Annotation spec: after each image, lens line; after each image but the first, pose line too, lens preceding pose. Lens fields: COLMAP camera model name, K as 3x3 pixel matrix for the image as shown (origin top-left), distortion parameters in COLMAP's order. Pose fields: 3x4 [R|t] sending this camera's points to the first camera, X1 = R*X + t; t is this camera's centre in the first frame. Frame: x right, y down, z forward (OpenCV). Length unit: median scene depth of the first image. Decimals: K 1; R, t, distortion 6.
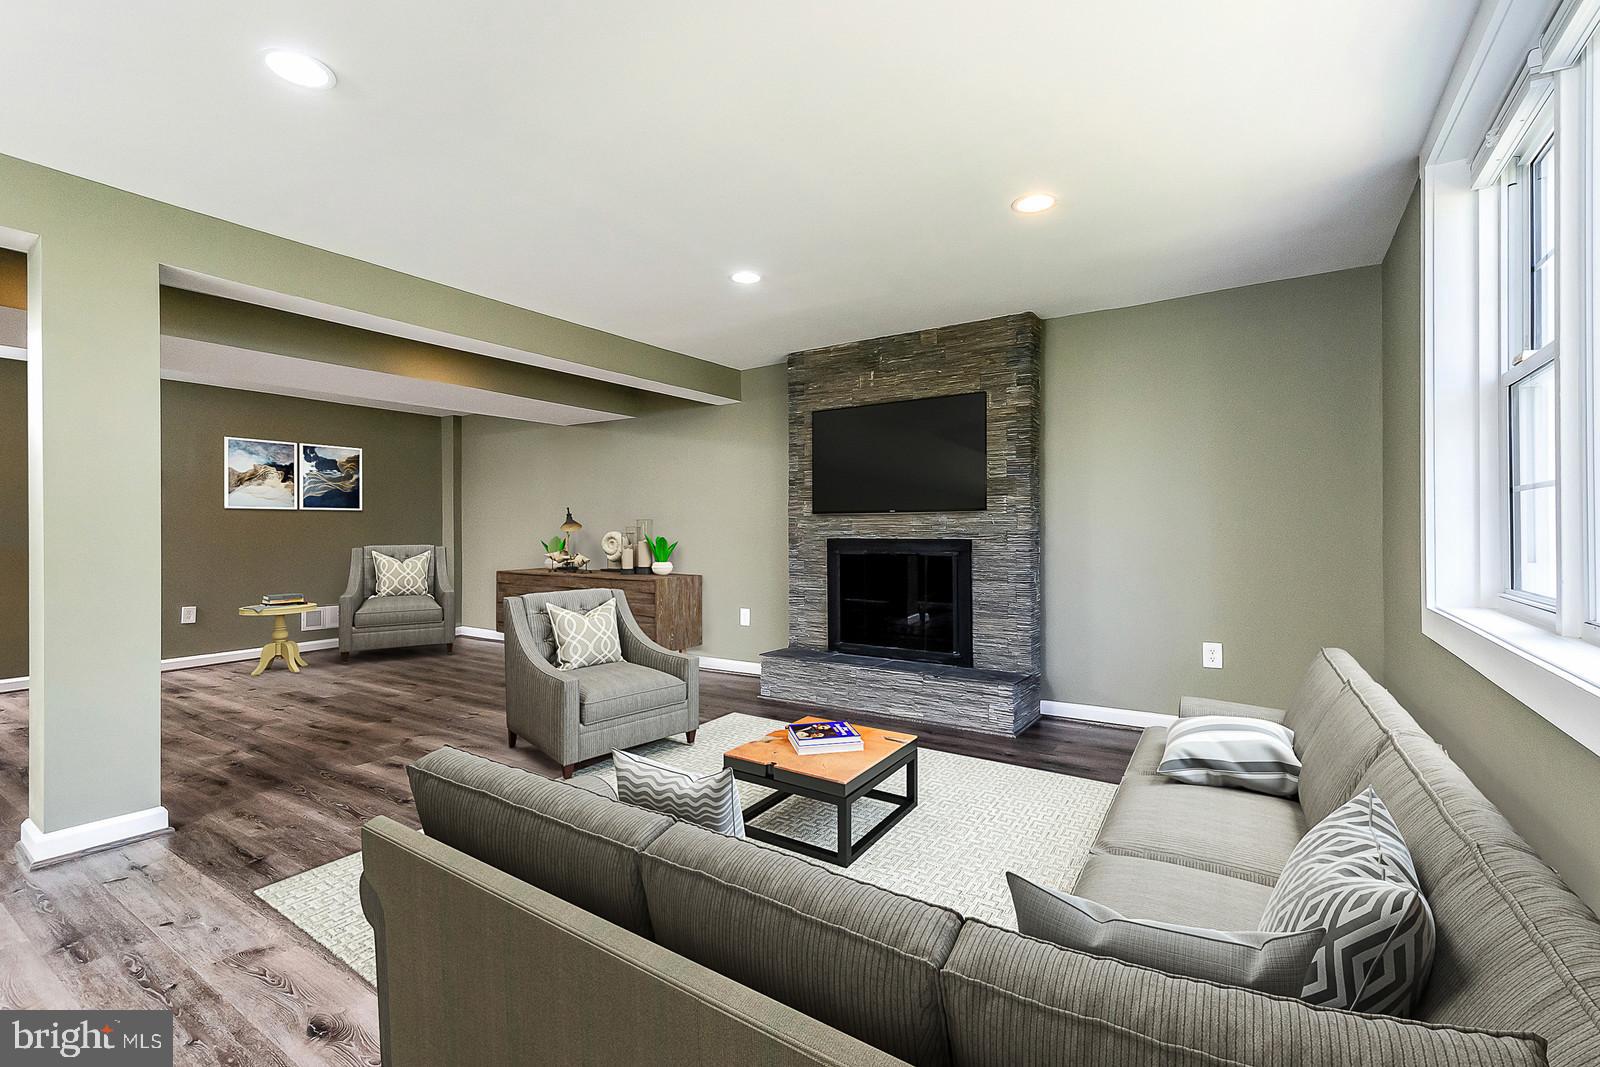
lens RADIAL K [[705.1, 0, 800.0], [0, 705.1, 533.5], [0, 0, 1]] dist [-0.001710, 0.000300]
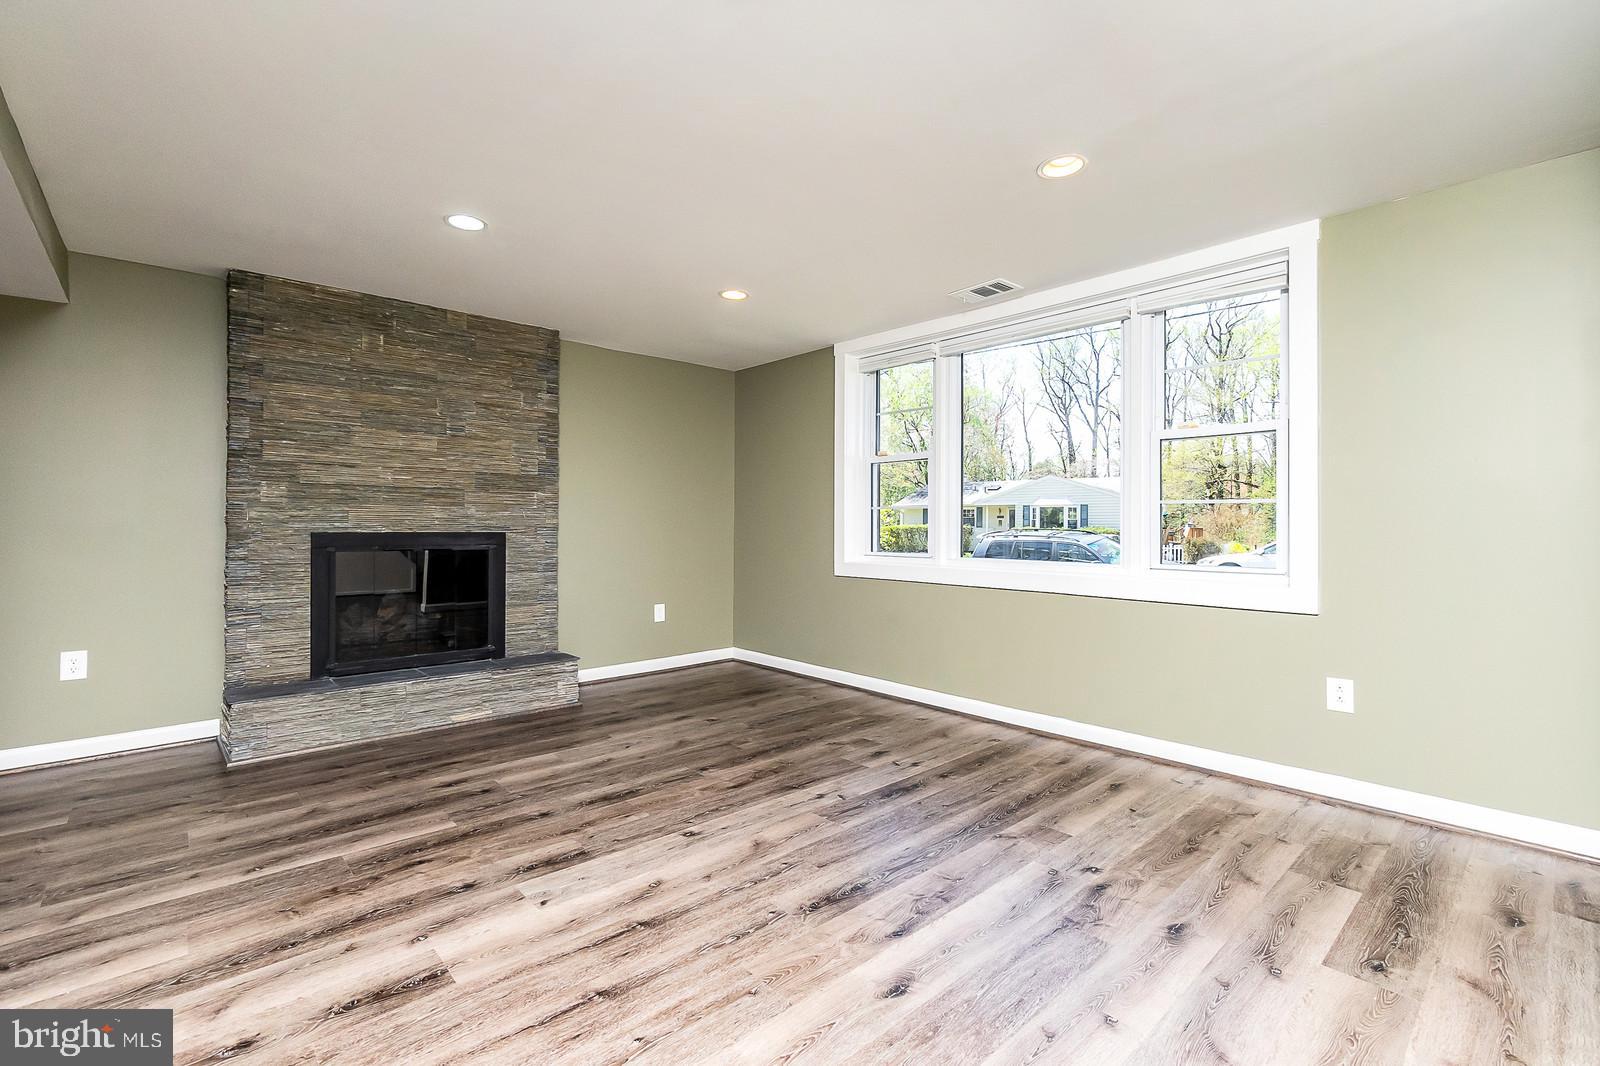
lens RADIAL K [[705.1, 0, 800.0], [0, 705.1, 533.0], [0, 0, 1]] dist [-0.001710, 0.000300]
pose [[0.246856, -0.002828, 0.969048, -0.593757], [0.002154, 0.999995, 0.002369, 0.007062], [-0.969050, 0.001503, 0.246861, 0.304985]]
